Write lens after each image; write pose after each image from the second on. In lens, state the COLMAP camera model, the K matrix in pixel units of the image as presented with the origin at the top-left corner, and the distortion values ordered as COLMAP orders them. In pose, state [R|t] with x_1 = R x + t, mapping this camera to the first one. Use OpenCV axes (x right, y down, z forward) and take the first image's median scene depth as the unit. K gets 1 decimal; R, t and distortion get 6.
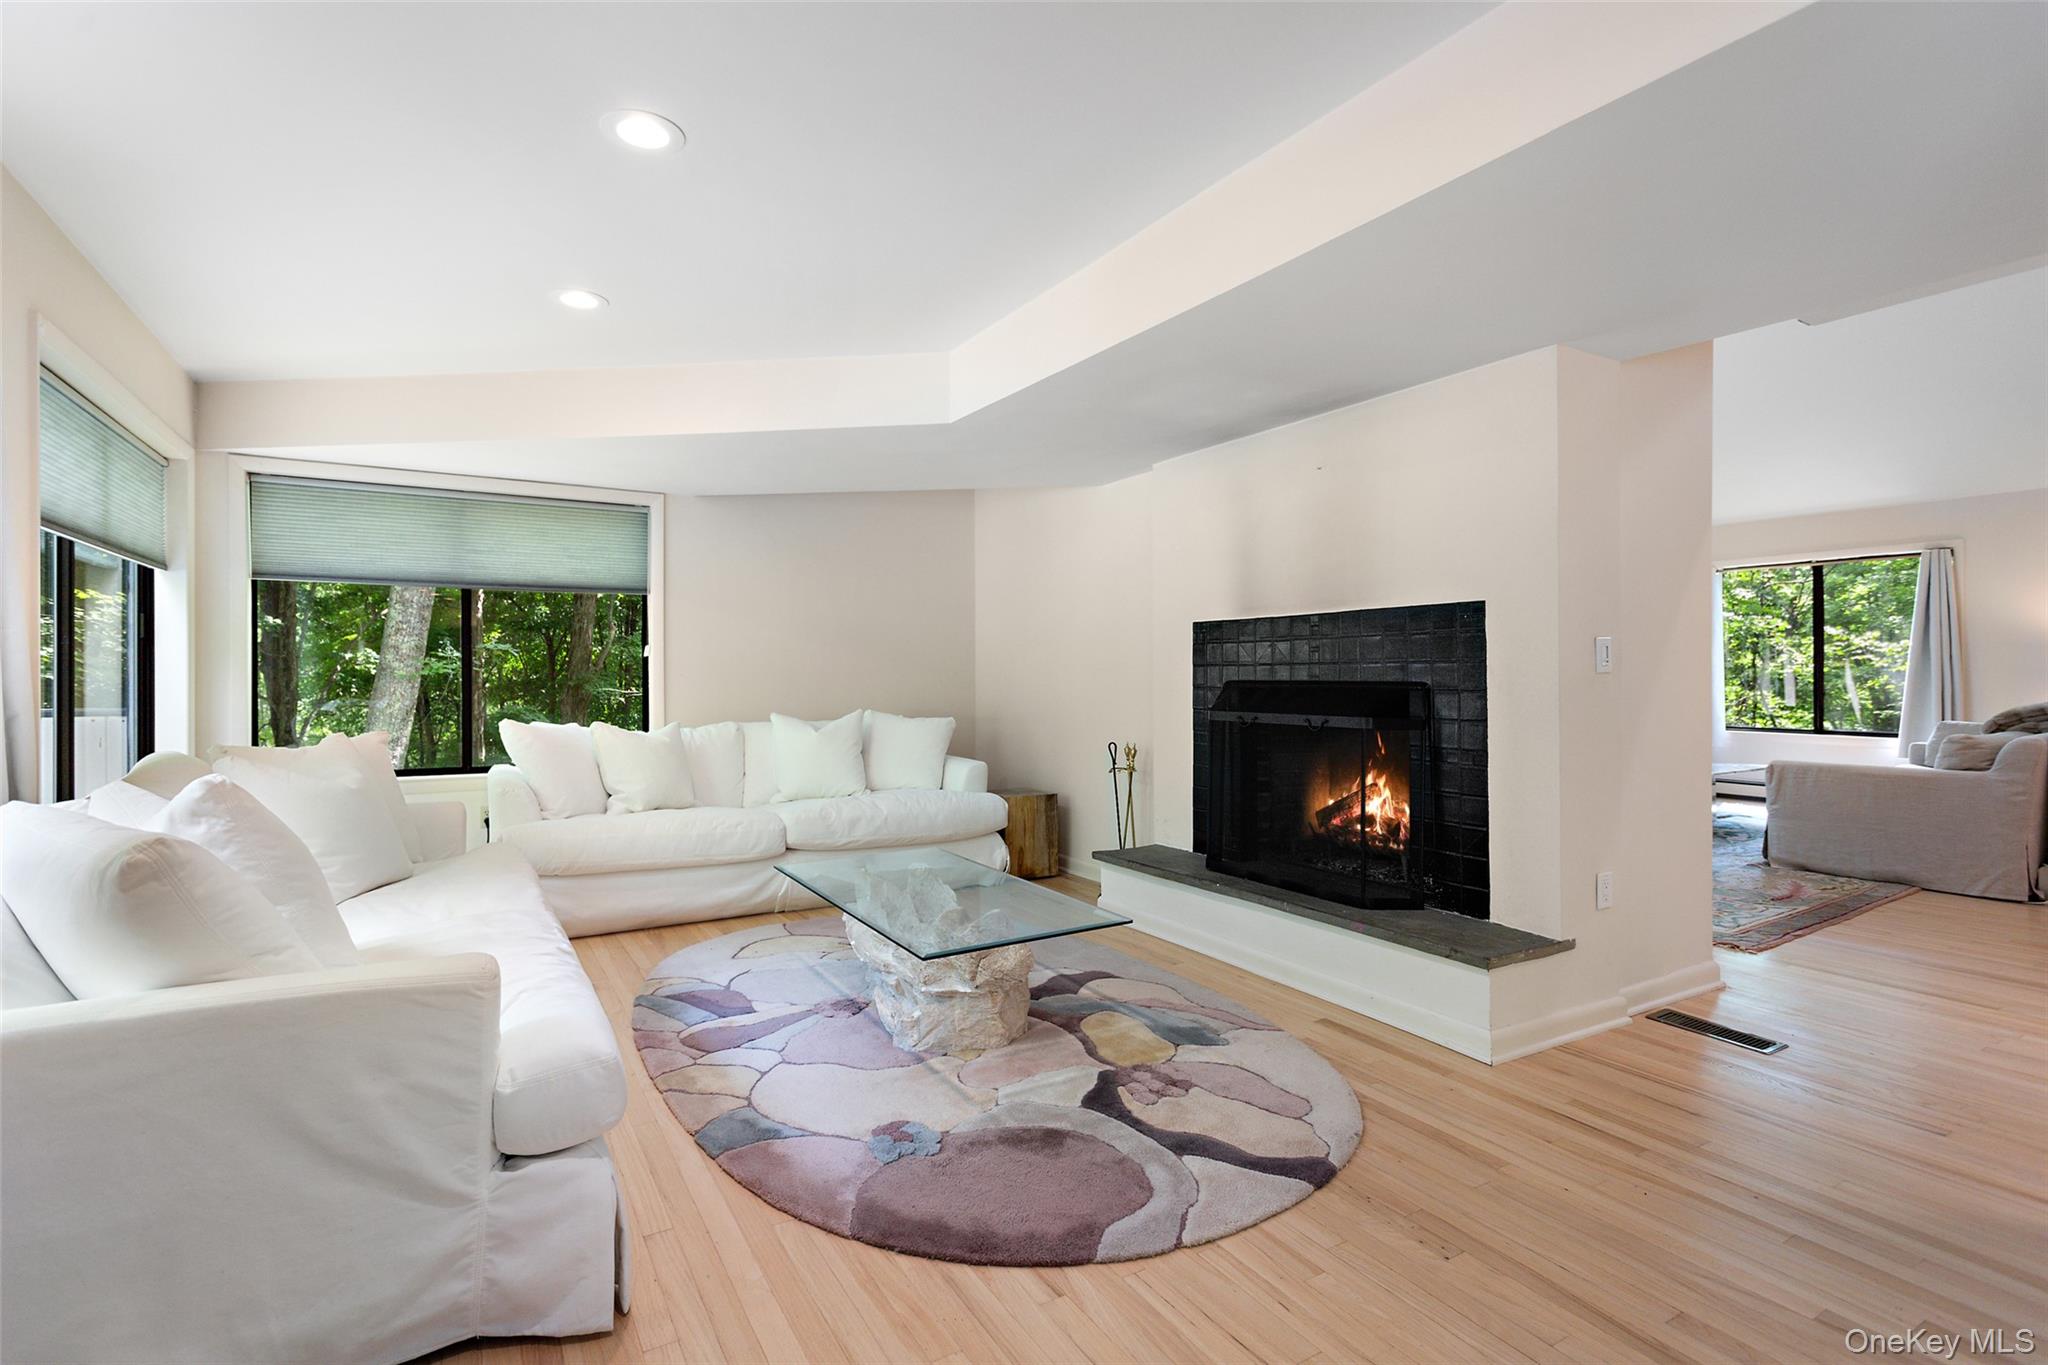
lens RADIAL K [[963.8, 0, 1020.5], [0, 963.8, 670.8], [0, 0, 1]] dist [-0.003300, 0.000098]
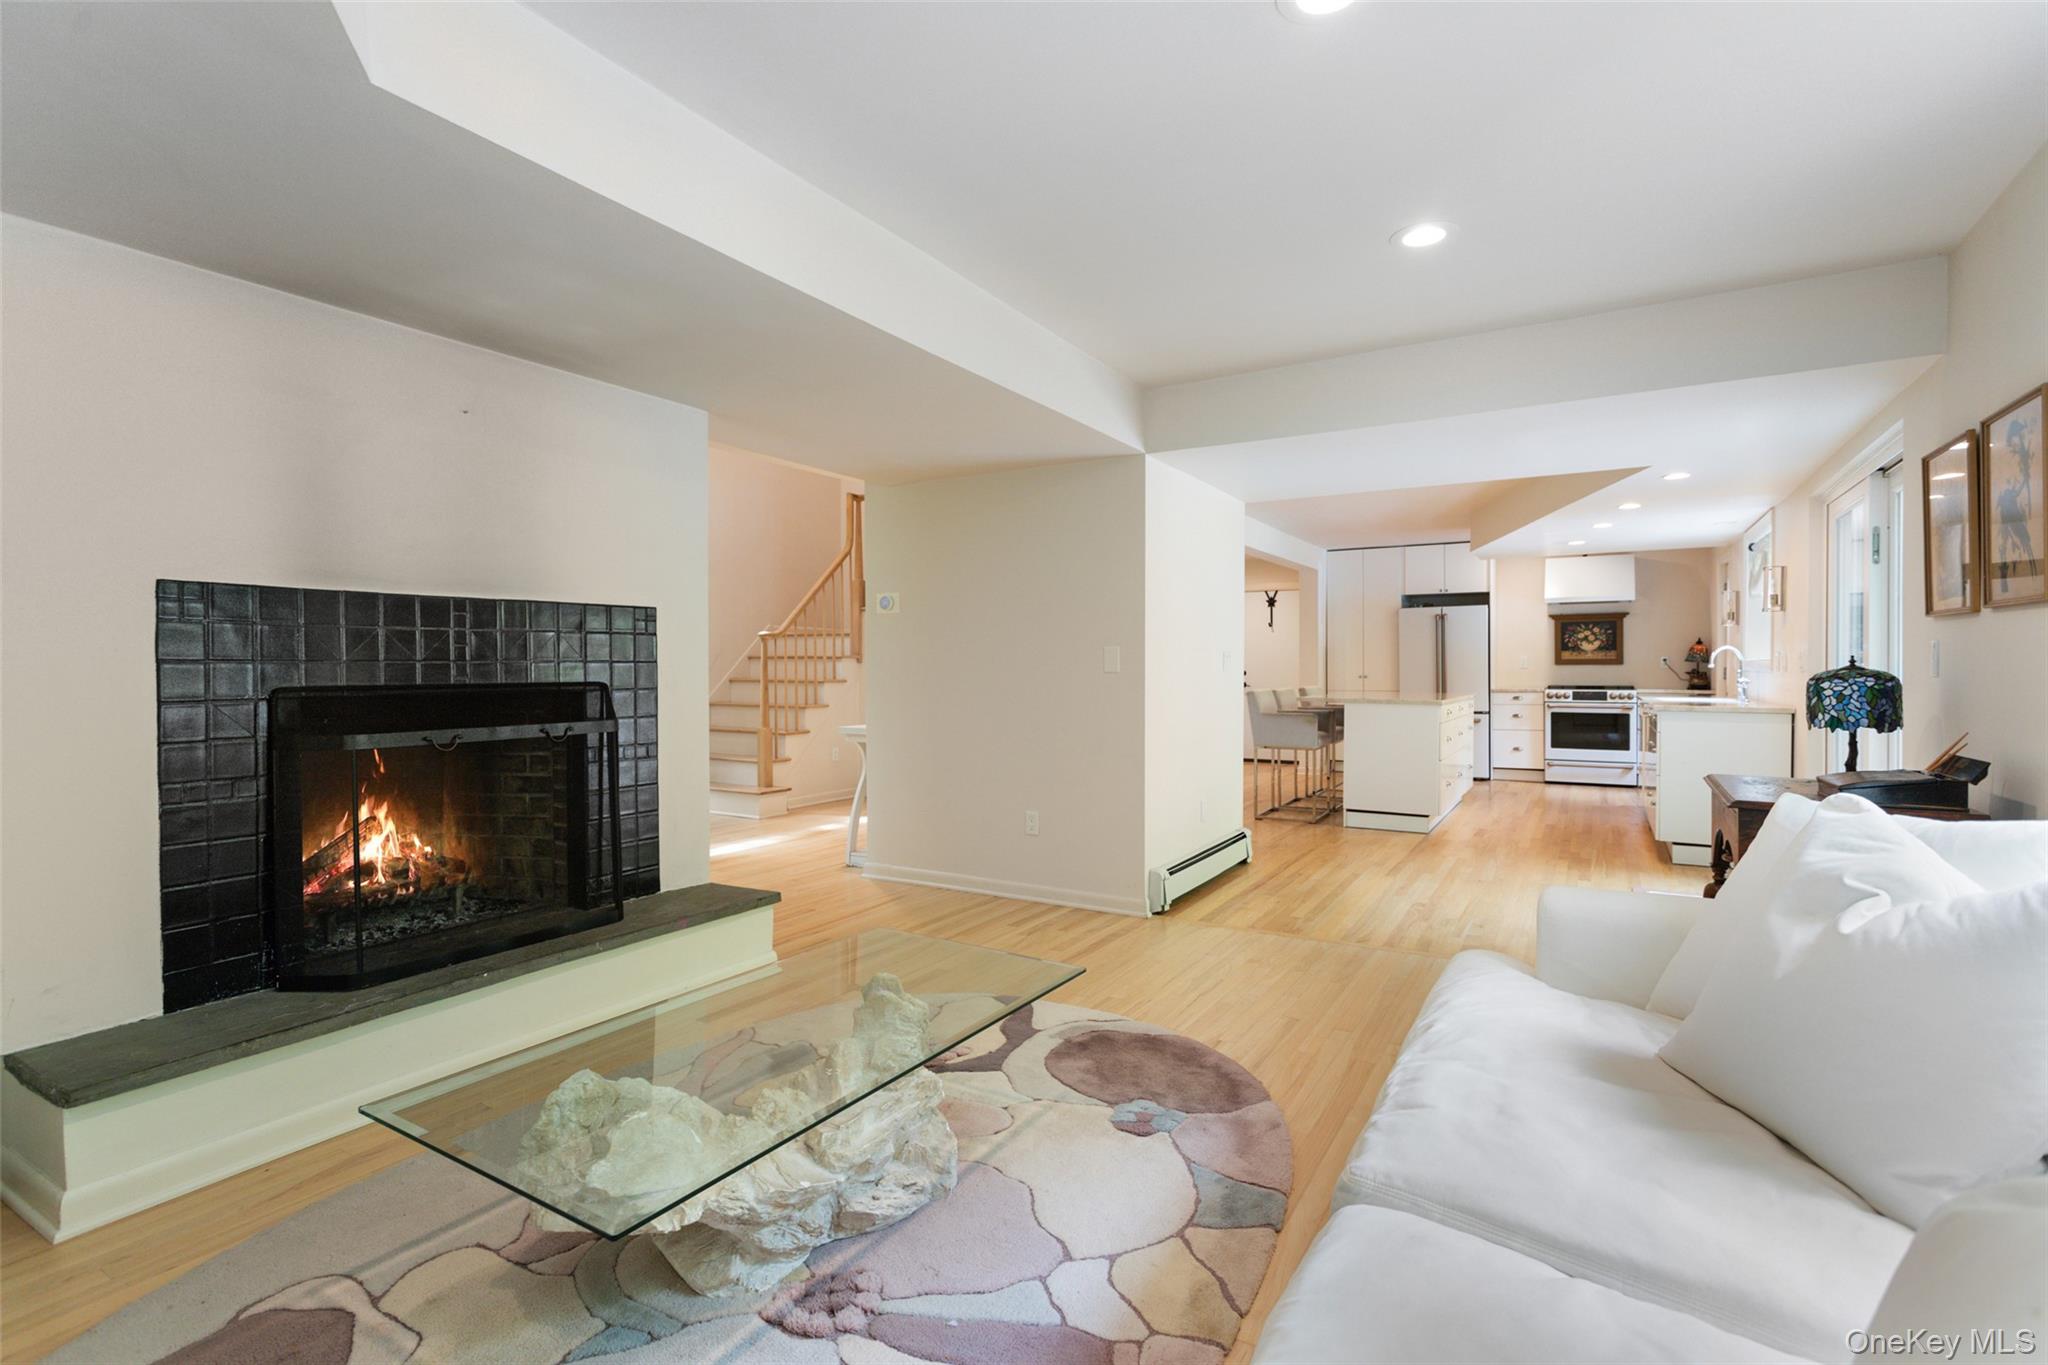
lens RADIAL K [[963.8, 0, 1006.1], [0, 963.8, 675.1], [0, 0, 1]] dist [-0.003300, 0.000098]
pose [[-0.462983, -0.005166, 0.886352, -0.534758], [0.000629, 0.999981, 0.006156, -0.001311], [-0.886367, 0.003408, -0.462971, 0.882797]]
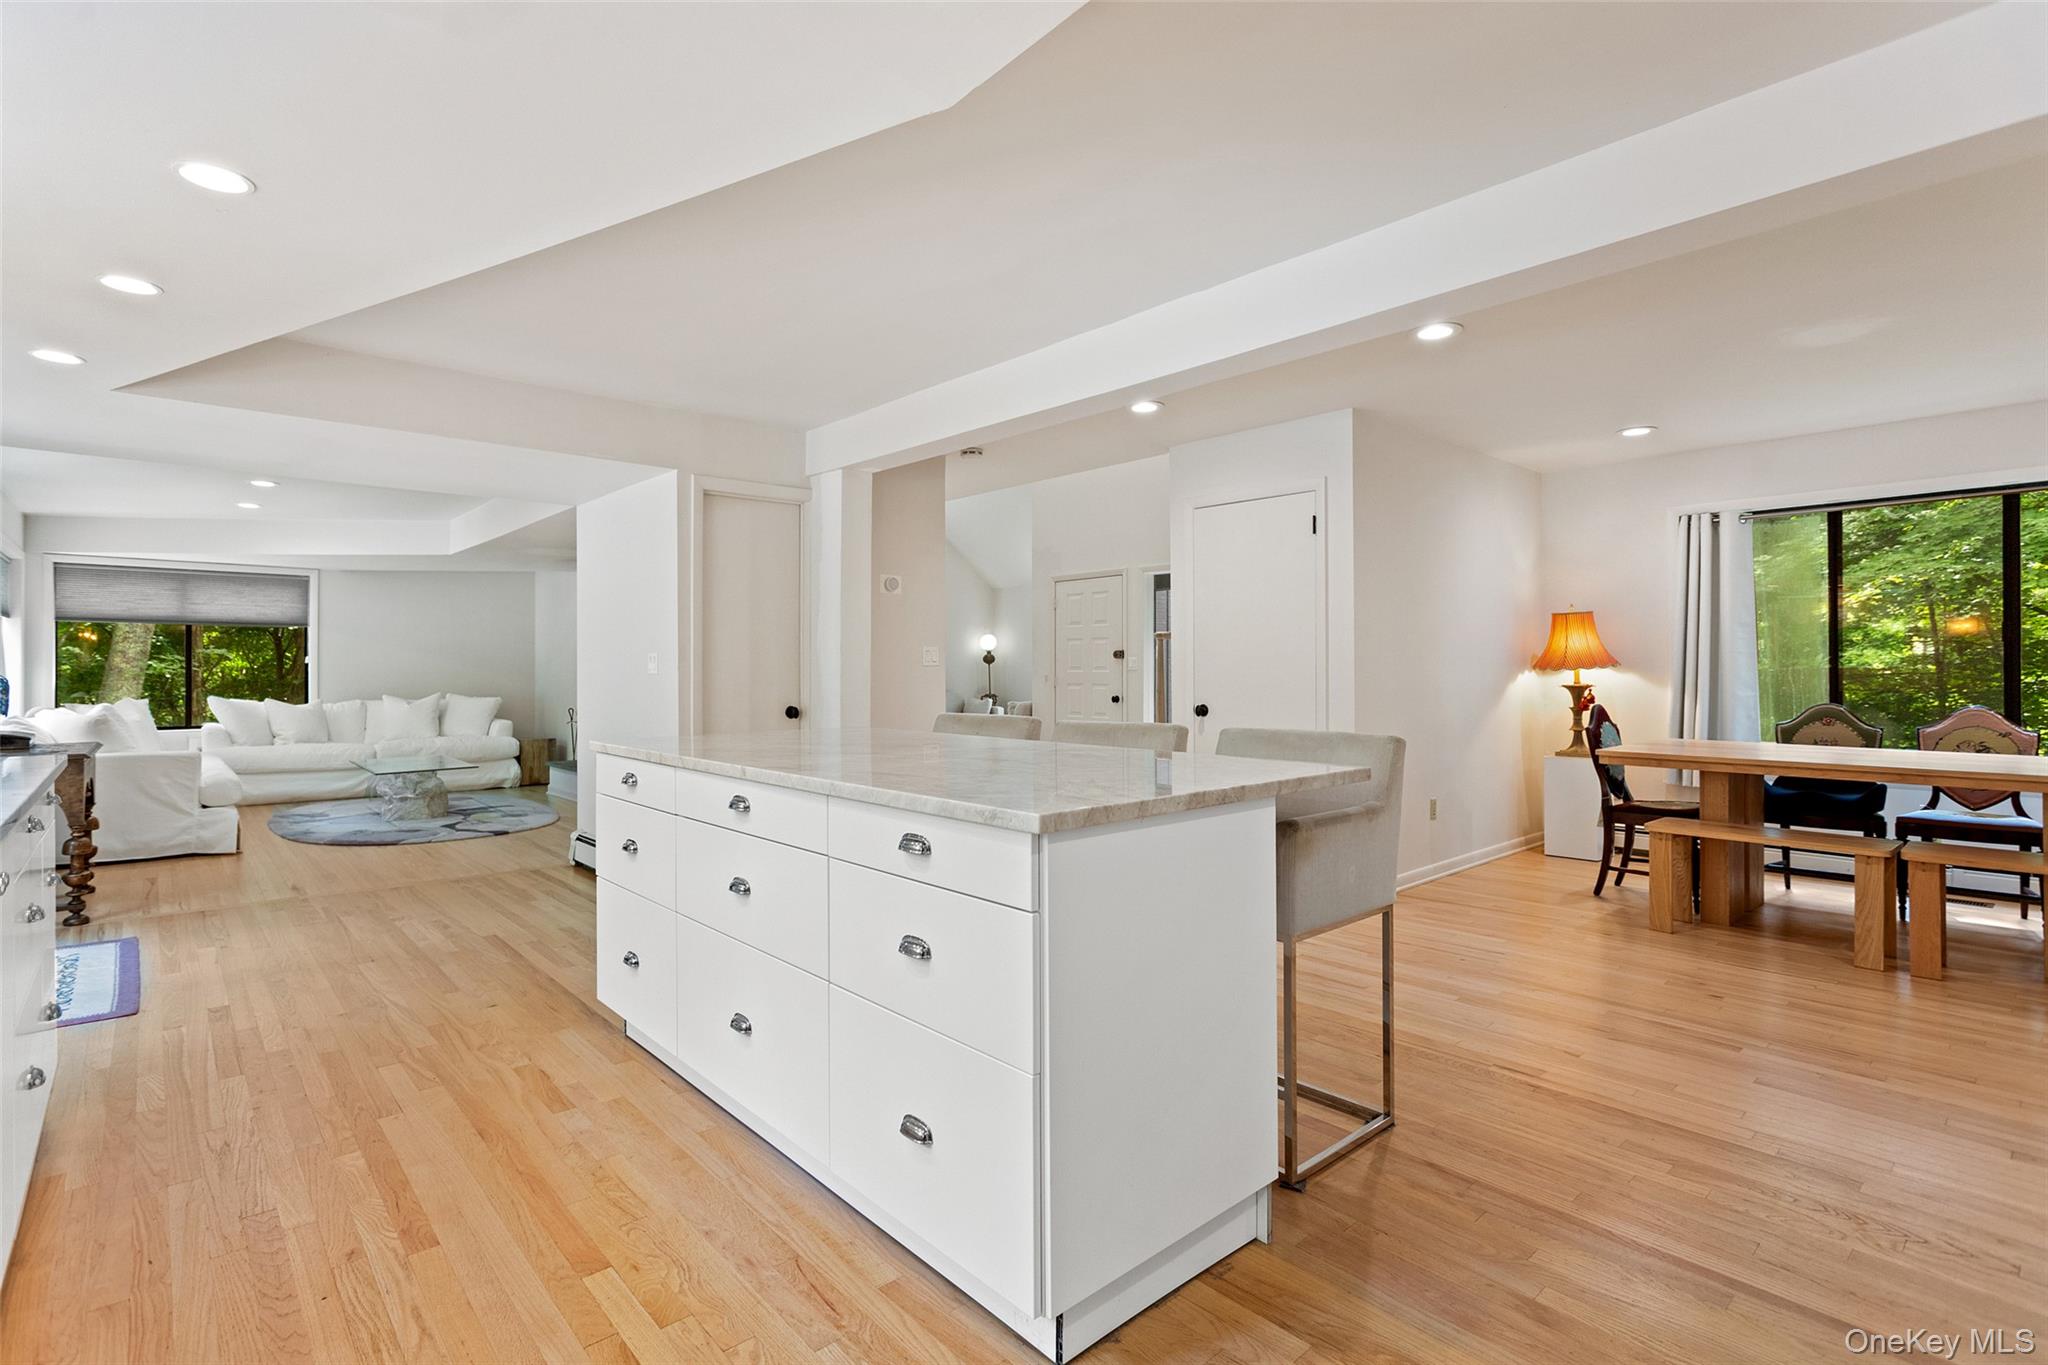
lens RADIAL K [[963.8, 0, 1015.6], [0, 963.8, 654.6], [0, 0, 1]] dist [-0.003300, 0.000098]
pose [[0.981582, 0.003289, 0.191011, 0.695621], [-0.000245, 0.999873, -0.015962, -0.002585], [-0.191039, 0.015621, 0.981458, -1.233904]]
